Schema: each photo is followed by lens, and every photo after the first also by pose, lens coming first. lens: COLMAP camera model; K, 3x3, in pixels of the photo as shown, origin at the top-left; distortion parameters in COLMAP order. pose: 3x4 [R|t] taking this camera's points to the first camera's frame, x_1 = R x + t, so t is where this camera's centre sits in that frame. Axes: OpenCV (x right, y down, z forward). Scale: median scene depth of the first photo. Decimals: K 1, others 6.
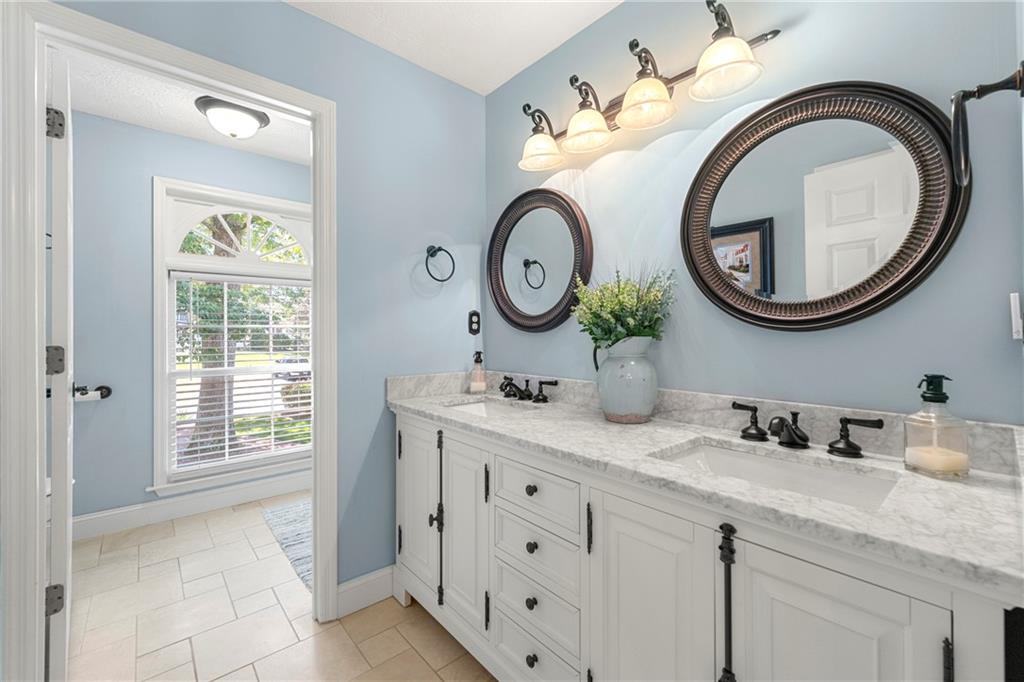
lens RADIAL K [[414.9, 0, 512.8], [0, 414.9, 336.3], [0, 0, 1]] dist [-0.000502, 0.000722]
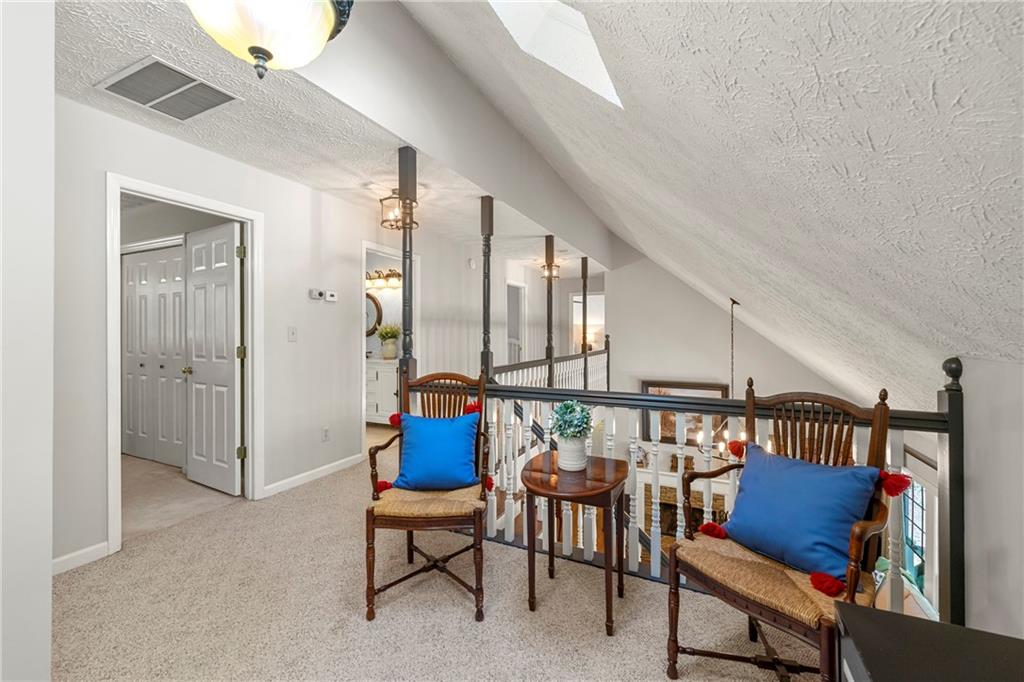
lens RADIAL K [[414.9, 0, 511.2], [0, 414.9, 337.6], [0, 0, 1]] dist [-0.000502, 0.000722]
pose [[0.921879, -0.002709, 0.387467, -0.210971], [0.002243, 0.999996, 0.001655, -0.011116], [-0.387470, -0.000657, 0.921882, -3.262058]]
